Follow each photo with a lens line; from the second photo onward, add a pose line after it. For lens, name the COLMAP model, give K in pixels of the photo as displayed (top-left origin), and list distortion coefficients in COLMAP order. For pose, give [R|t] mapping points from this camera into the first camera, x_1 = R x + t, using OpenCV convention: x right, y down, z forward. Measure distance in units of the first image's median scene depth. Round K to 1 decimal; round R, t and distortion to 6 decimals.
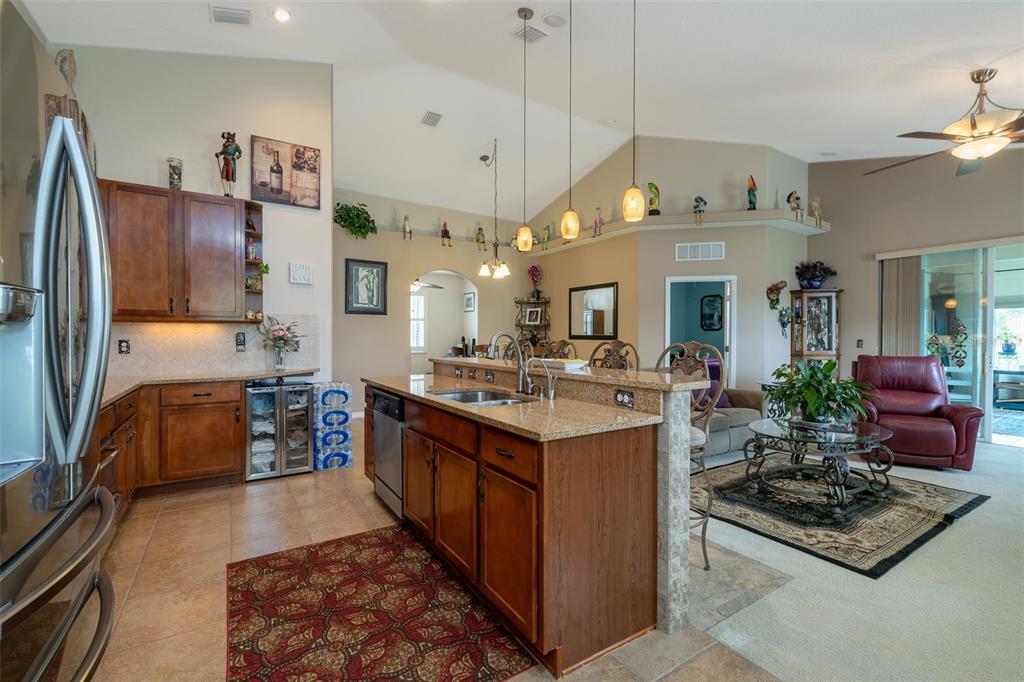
lens RADIAL K [[433.6, 0, 512.0], [0, 433.6, 338.7], [0, 0, 1]] dist [0.000139, -0.000726]
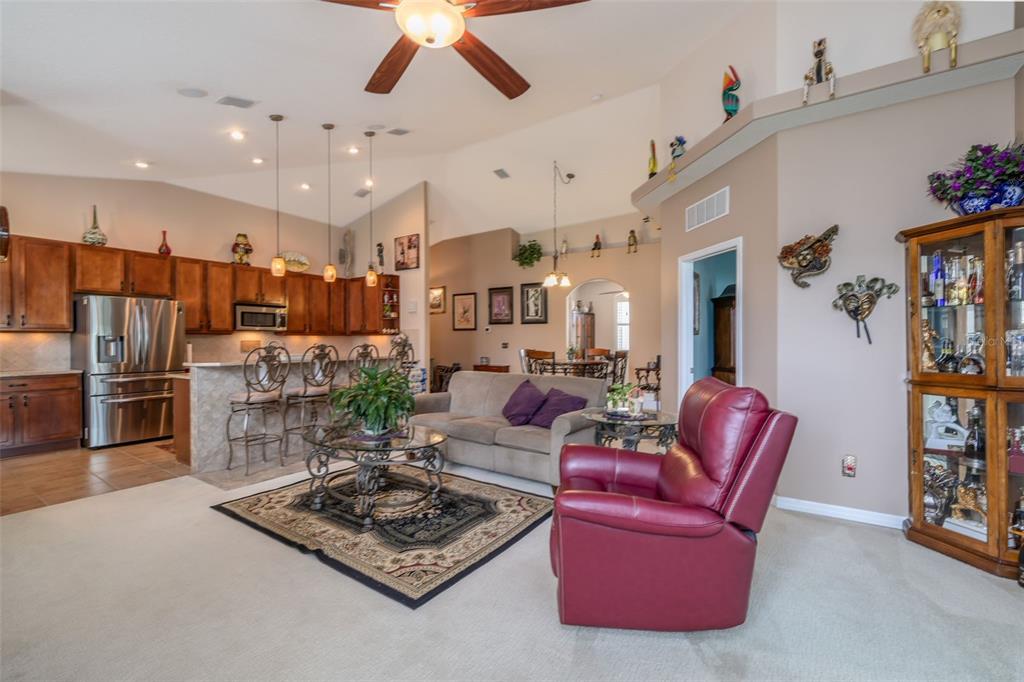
lens RADIAL K [[433.6, 0, 531.1], [0, 433.6, 338.0], [0, 0, 1]] dist [0.000139, -0.000726]
pose [[0.416345, -0.008901, -0.909163, 0.961142], [0.001409, 0.999957, -0.009145, -0.001353], [0.909206, 0.002527, 0.416340, 0.502442]]
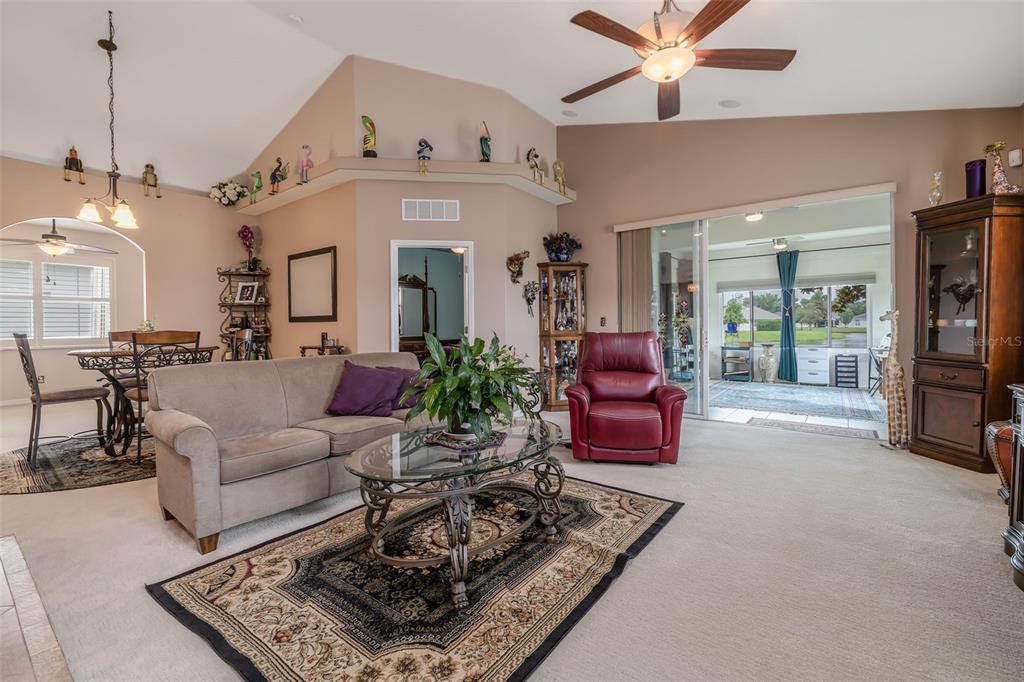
lens RADIAL K [[433.6, 0, 503.7], [0, 433.6, 326.5], [0, 0, 1]] dist [0.000139, -0.000726]
pose [[0.940541, -0.014713, 0.339363, 0.295028], [0.016089, 0.999870, -0.001240, 0.019923], [-0.339300, 0.006627, 0.940655, 0.202248]]
